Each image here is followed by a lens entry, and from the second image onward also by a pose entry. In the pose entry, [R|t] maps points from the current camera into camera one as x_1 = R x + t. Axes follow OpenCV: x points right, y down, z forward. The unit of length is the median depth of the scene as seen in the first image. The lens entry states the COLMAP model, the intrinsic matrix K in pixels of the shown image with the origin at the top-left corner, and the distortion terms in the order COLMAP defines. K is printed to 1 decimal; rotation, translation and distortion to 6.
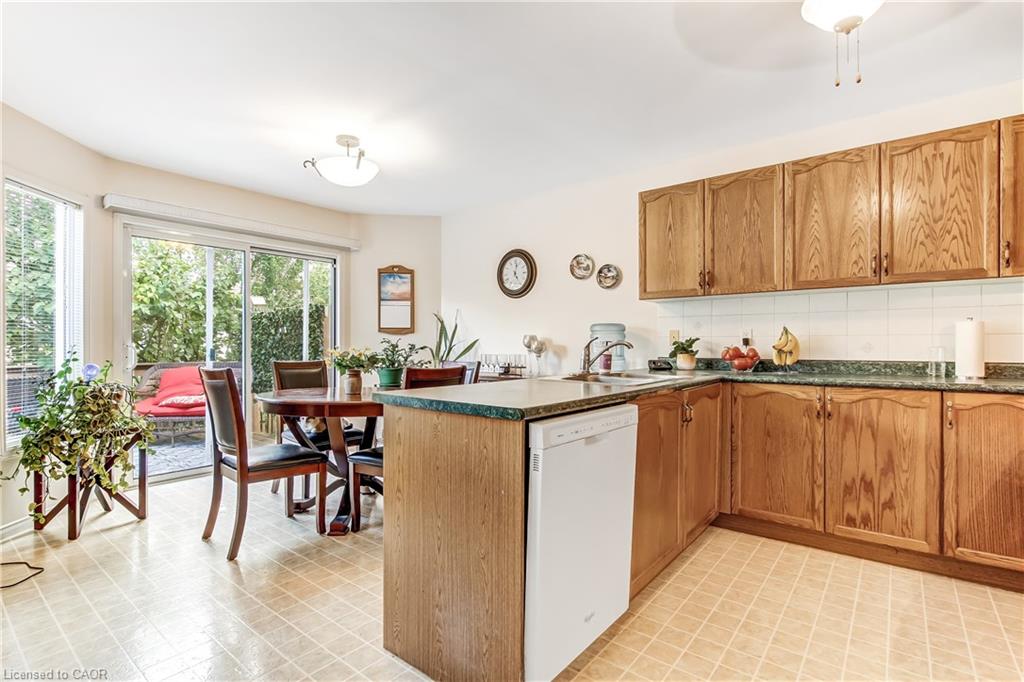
lens RADIAL K [[471.5, 0, 513.7], [0, 471.5, 347.0], [0, 0, 1]] dist [-0.002664, -0.000277]
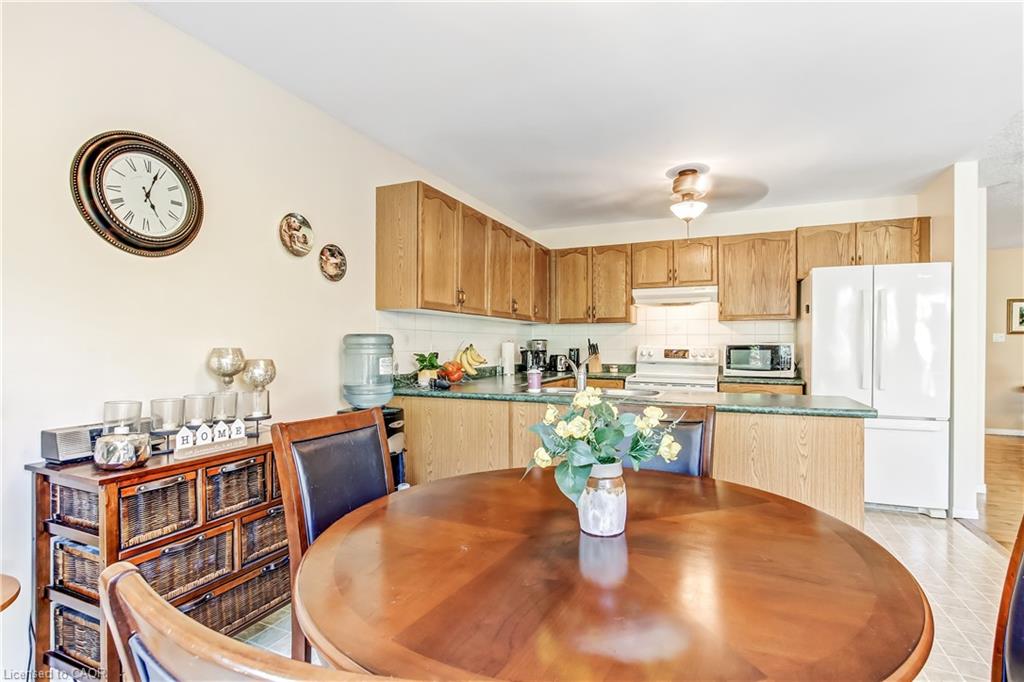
lens RADIAL K [[471.5, 0, 514.7], [0, 471.5, 342.2], [0, 0, 1]] dist [-0.002664, -0.000277]
pose [[-0.250125, -0.011307, 0.968148, -0.518335], [-0.014823, 0.999859, 0.007848, -0.040474], [-0.968100, -0.012388, -0.250257, 0.874128]]
